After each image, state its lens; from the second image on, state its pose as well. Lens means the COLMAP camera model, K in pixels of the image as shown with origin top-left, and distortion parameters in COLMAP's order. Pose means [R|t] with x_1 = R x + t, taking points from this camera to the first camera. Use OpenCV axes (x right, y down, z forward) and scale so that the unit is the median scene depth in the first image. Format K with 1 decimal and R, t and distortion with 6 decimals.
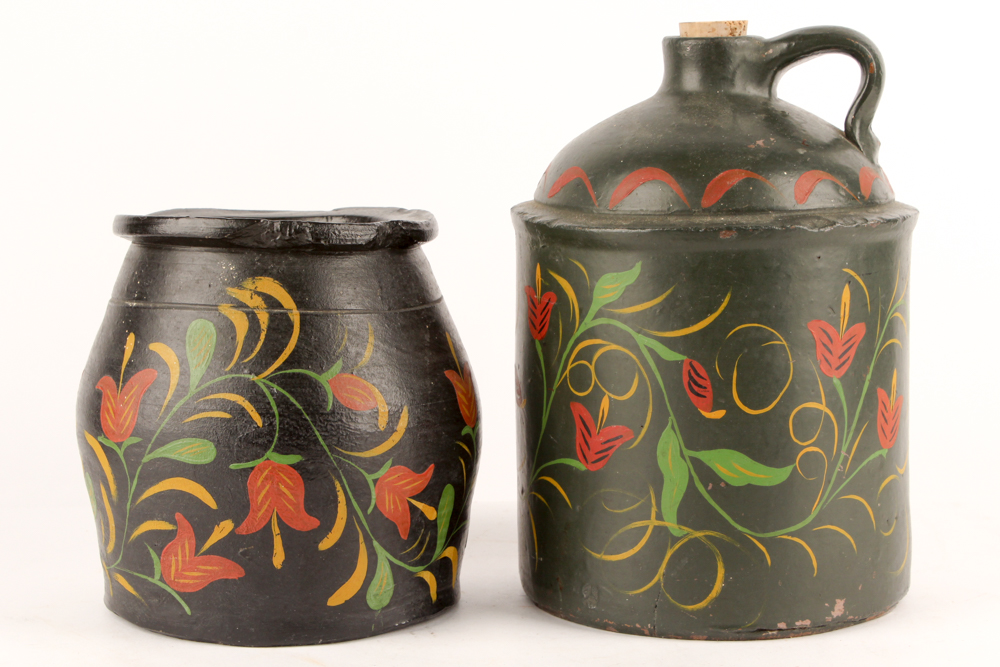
lens RADIAL K [[2254.2, 0, 500.0], [0, 2254.2, 333.5], [0, 0, 1]] dist [0.038488, 0.200095]
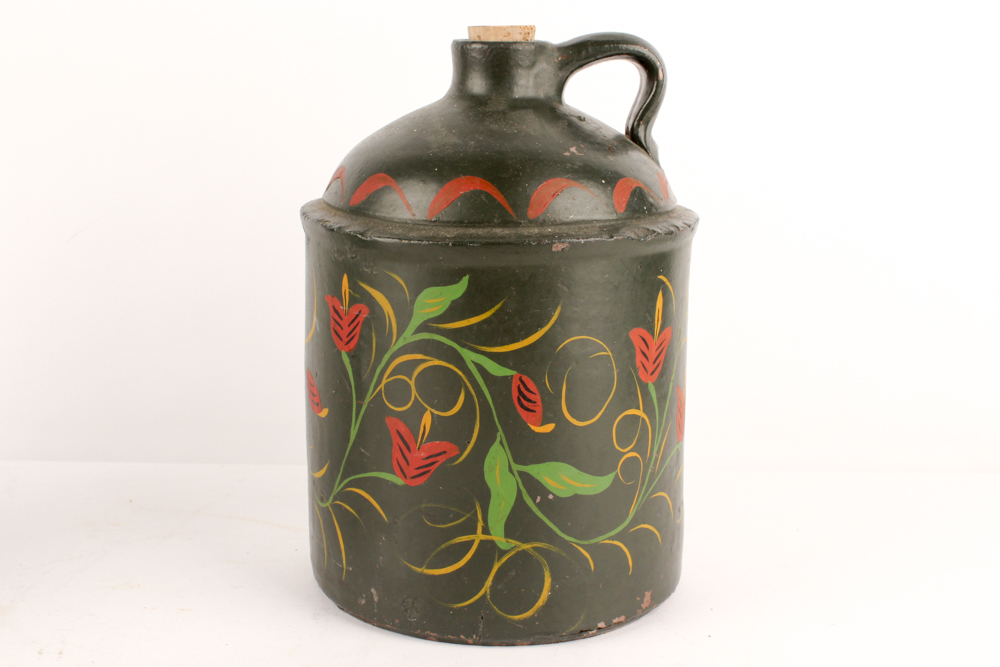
lens RADIAL K [[1417.2, 0, 500.0], [0, 1417.2, 333.5], [0, 0, 1]] dist [-0.023198, -0.018487]
pose [[0.956840, -0.040873, 0.287727, -0.098652], [0.018947, 0.996728, 0.078581, -0.053854], [-0.289997, -0.069738, 0.954483, 0.409842]]
